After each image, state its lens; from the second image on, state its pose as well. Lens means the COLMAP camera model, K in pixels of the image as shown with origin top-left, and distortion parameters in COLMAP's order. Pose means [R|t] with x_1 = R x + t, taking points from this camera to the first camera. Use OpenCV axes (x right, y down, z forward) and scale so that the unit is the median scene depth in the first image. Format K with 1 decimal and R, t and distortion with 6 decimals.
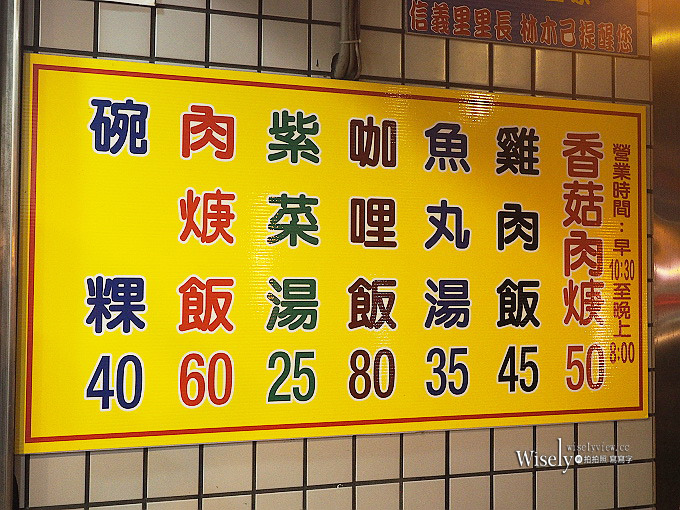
lens RADIAL K [[837.1, 0, 339.3], [0, 837.1, 254.0], [0, 0, 1]] dist [0.031276, 0.000000]
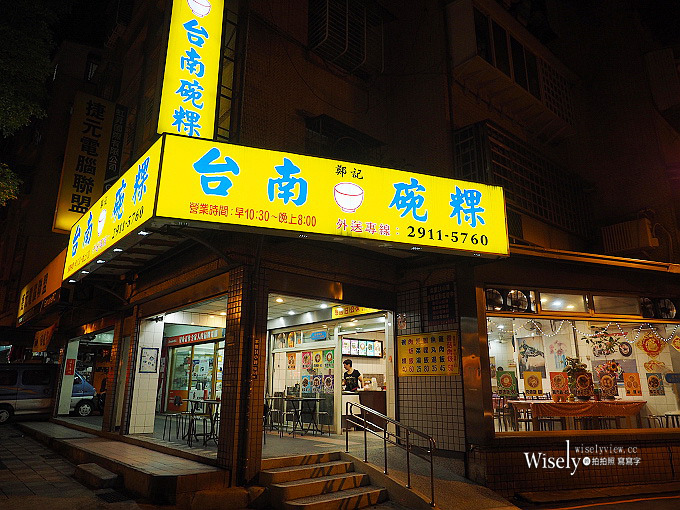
lens RADIAL K [[477.7, 0, 338.5], [0, 477.7, 255.3], [0, 0, 1]] dist [-0.000639, 0.000535]
pose [[0.374867, -0.247240, -0.893503, 4.219191], [0.032266, 0.966679, -0.253952, 0.231017], [0.926517, 0.066369, 0.370354, -1.642137]]
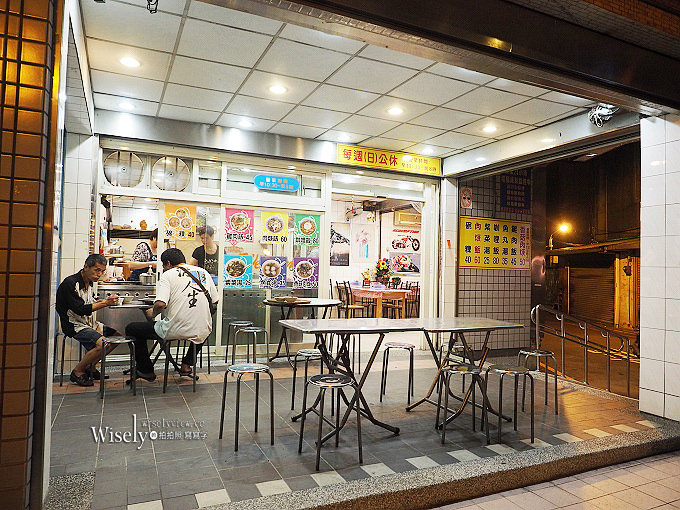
lens RADIAL K [[477.7, 0, 341.3], [0, 477.7, 251.8], [0, 0, 1]] dist [-0.000639, 0.000535]
pose [[0.992745, 0.029783, 0.116490, -1.711677], [-0.029954, 0.999551, -0.000280, 0.108212], [-0.116446, -0.003212, 0.993192, -2.819504]]
